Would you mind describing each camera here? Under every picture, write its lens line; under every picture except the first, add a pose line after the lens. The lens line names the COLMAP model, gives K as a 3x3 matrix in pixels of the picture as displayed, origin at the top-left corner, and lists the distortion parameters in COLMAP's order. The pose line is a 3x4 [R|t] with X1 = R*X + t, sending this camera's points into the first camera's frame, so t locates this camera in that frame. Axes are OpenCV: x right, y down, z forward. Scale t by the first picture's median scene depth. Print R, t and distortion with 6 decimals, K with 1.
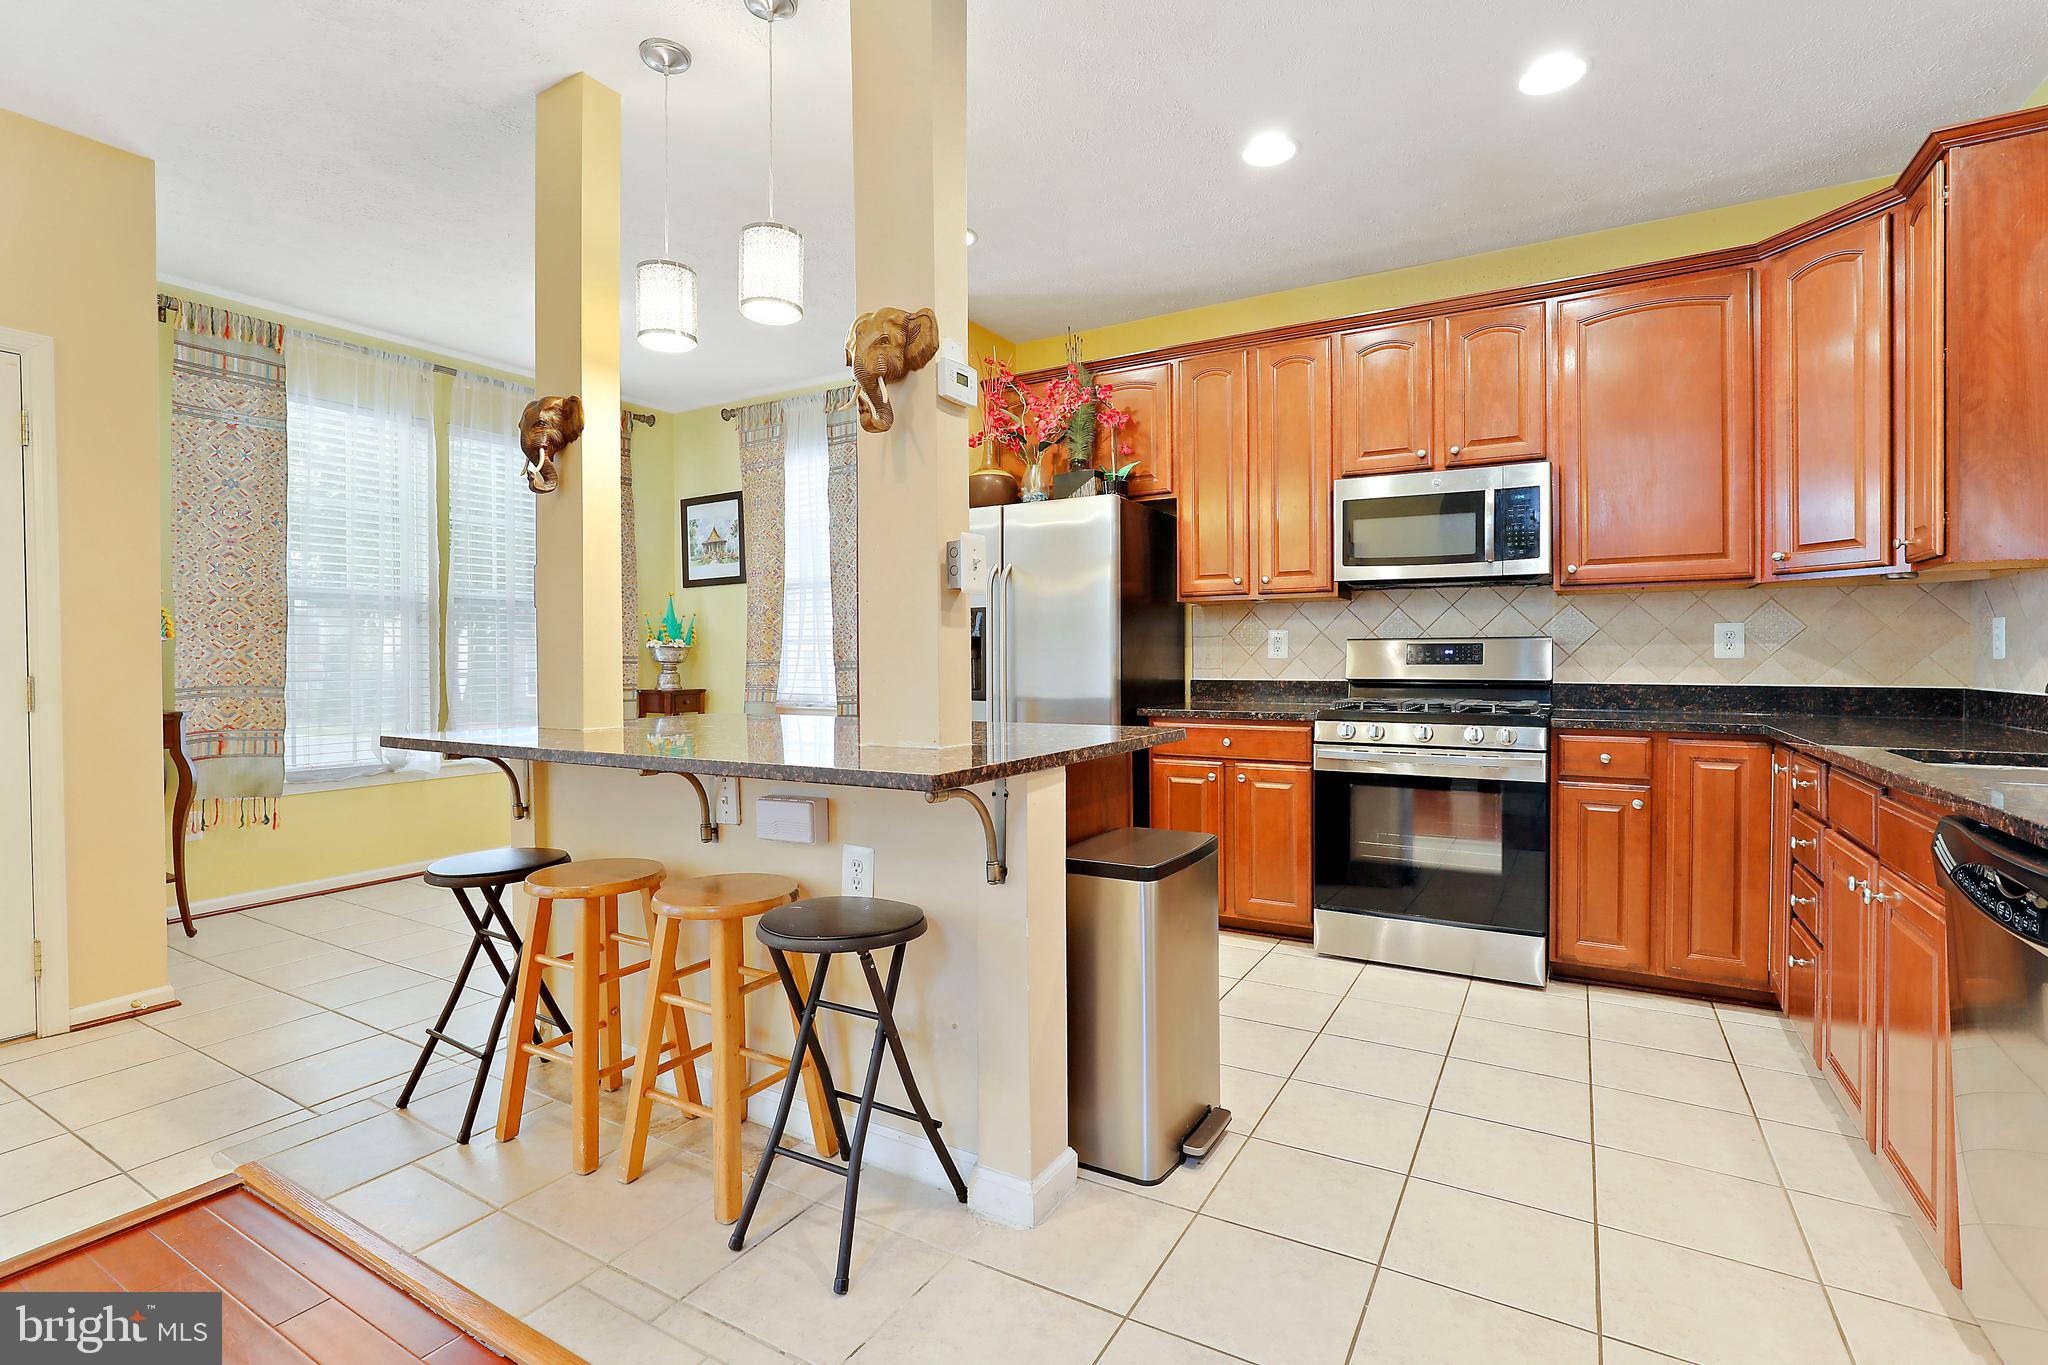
lens RADIAL K [[946.1, 0, 1024.0], [0, 946.1, 682.5], [0, 0, 1]] dist [-0.040807, -0.000163]
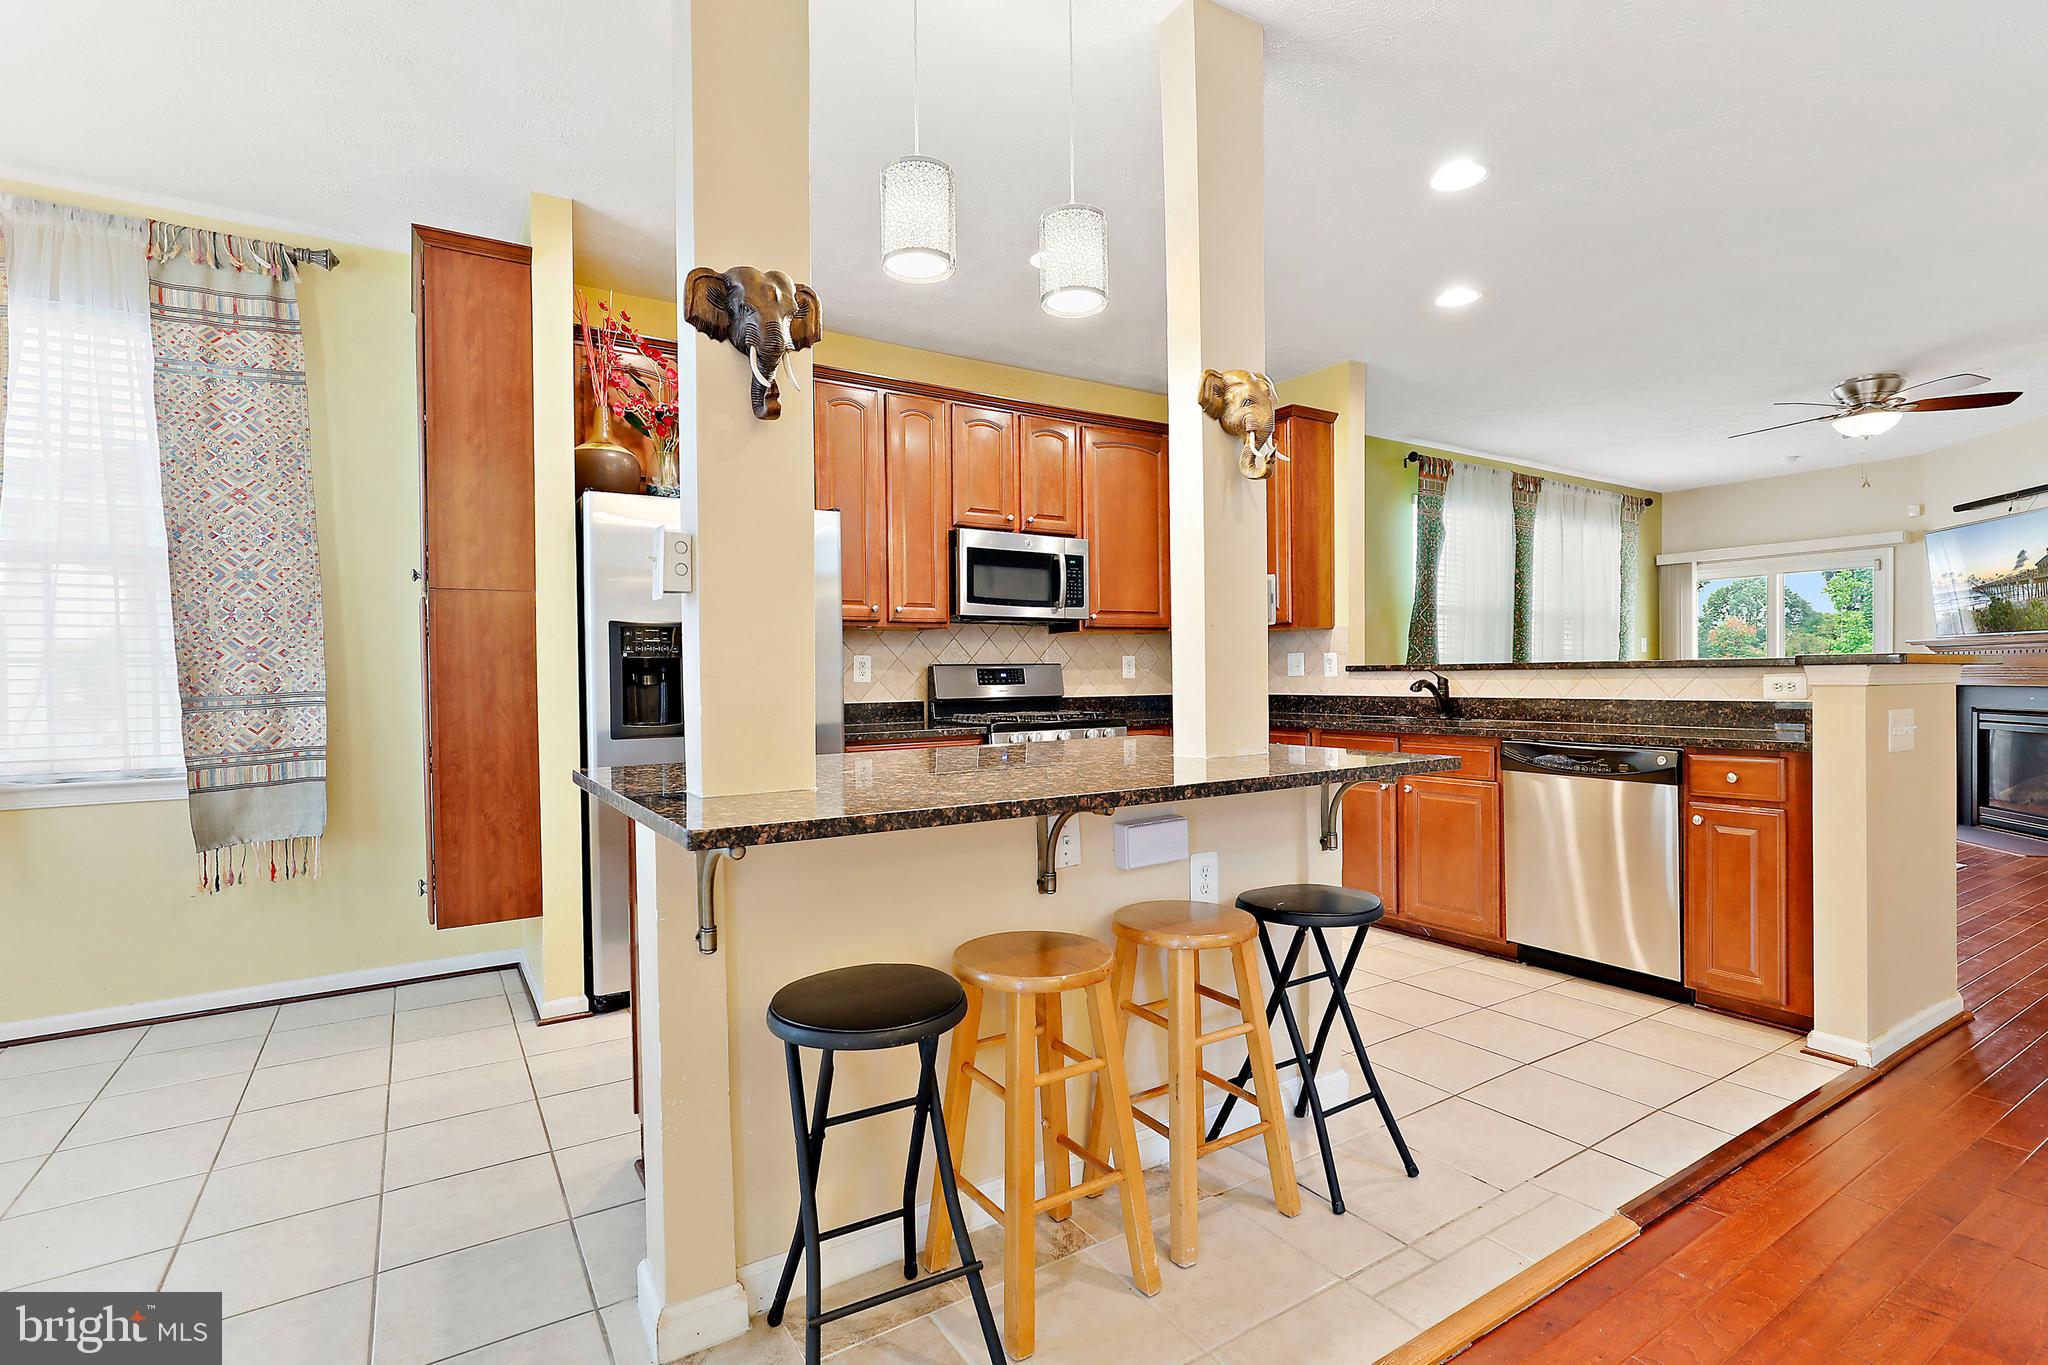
lens RADIAL K [[977.0, 0, 1056.0], [0, 977.0, 683.4], [0, 0, 1]] dist [-0.001823, 0.000046]
pose [[0.430451, -0.010374, 0.902555, -0.794636], [0.035652, 0.999349, -0.005517, -0.013317], [-0.901910, 0.034553, 0.430540, 0.413353]]
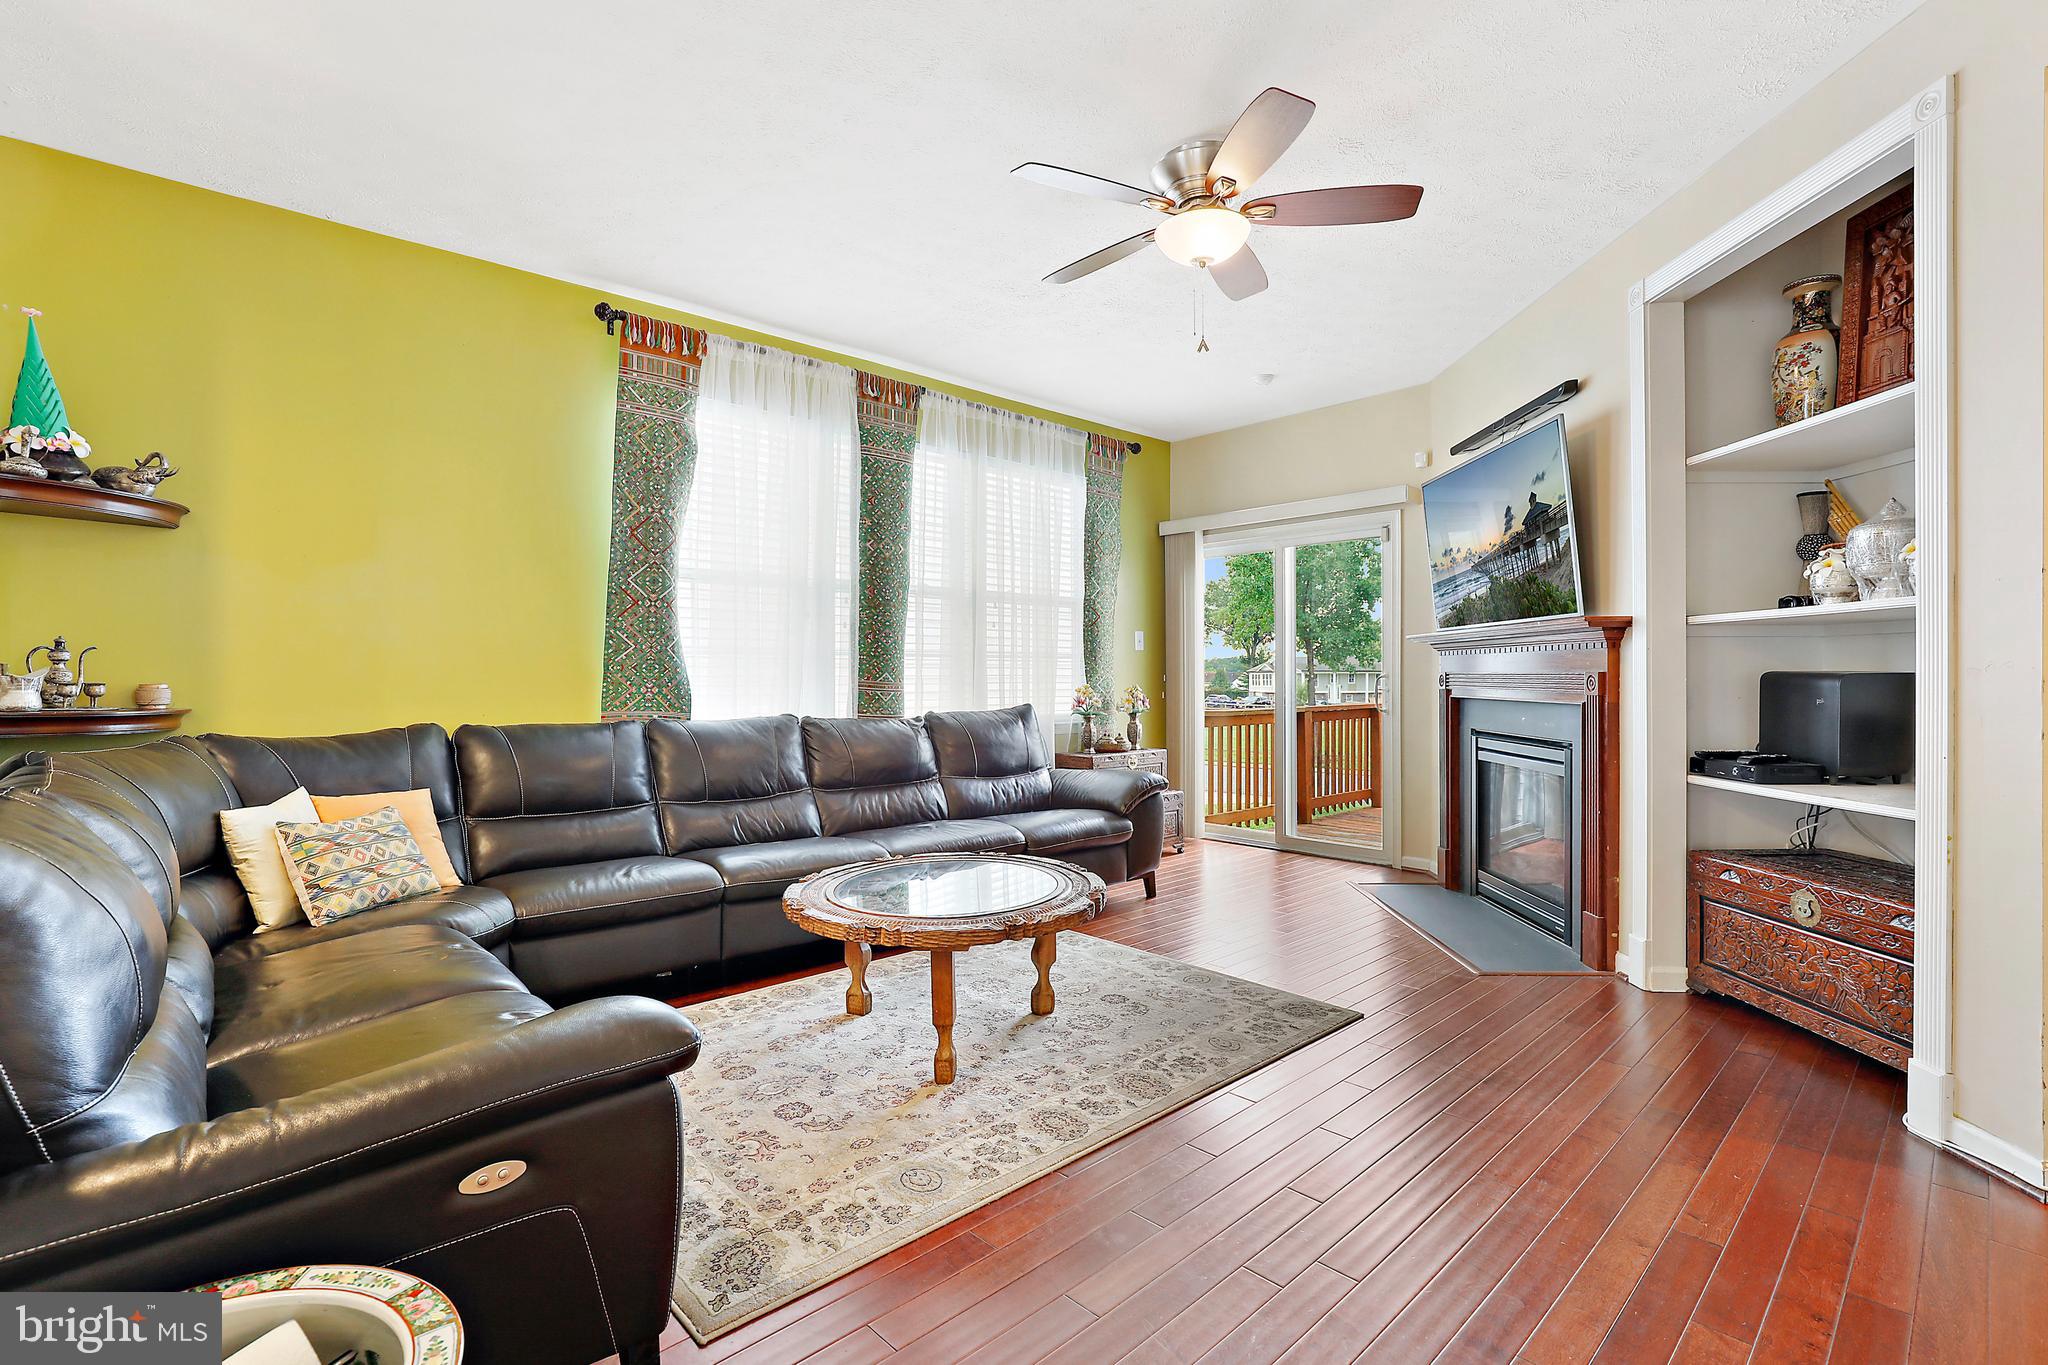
lens RADIAL K [[941.5, 0, 1025.6], [0, 941.5, 687.7], [0, 0, 1]] dist [-0.001046, -0.000061]
pose [[0.281905, -0.011507, 0.959373, 0.452663], [0.034370, 0.999407, 0.001888, 0.009595], [-0.958826, 0.032441, 0.282134, -0.244224]]
